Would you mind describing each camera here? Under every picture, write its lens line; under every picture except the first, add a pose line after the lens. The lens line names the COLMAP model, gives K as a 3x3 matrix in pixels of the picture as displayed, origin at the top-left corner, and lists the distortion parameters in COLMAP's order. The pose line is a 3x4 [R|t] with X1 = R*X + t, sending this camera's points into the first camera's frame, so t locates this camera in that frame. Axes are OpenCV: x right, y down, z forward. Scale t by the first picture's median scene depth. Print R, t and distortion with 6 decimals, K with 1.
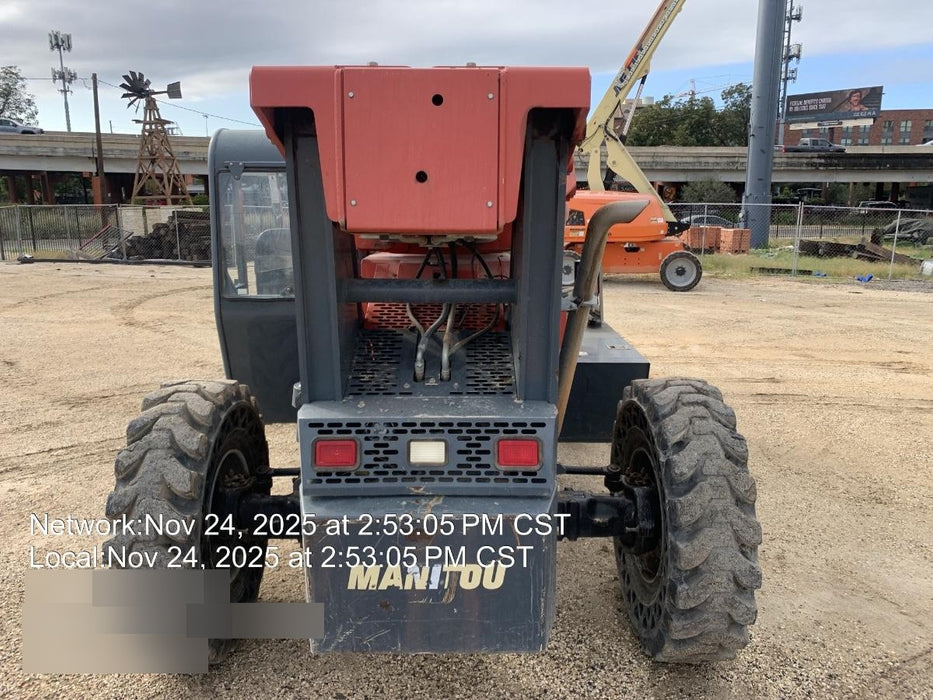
lens RADIAL K [[704.9, 0, 463.8], [0, 704.9, 348.0], [0, 0, 1]] dist [0.086275, -0.112972]
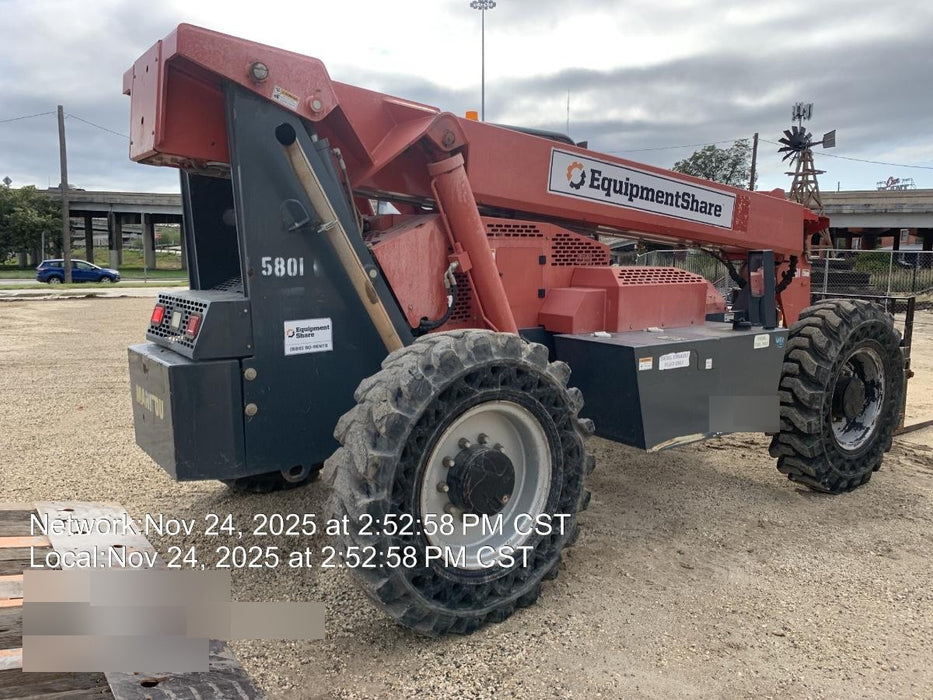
lens RADIAL K [[712.0, 0, 469.4], [0, 712.0, 348.2], [0, 0, 1]] dist [0.097475, -0.177392]
pose [[0.597313, 0.109727, -0.794466, 1.458868], [-0.177358, 0.984143, 0.002579, 0.093104], [0.782152, 0.139364, 0.607303, 0.617668]]
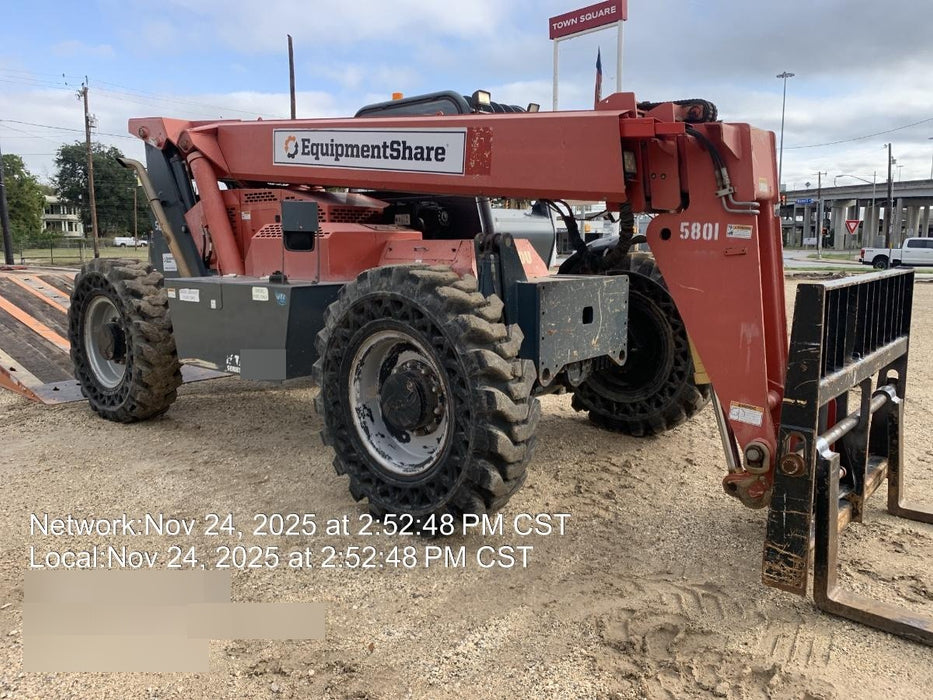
lens RADIAL K [[712.0, 0, 469.4], [0, 712.0, 348.2], [0, 0, 1]] dist [0.097475, -0.177392]
pose [[-0.650380, 0.114785, -0.750886, 1.486373], [-0.159287, 0.945930, 0.282567, -0.532164], [0.742720, 0.303382, -0.596931, 3.894987]]
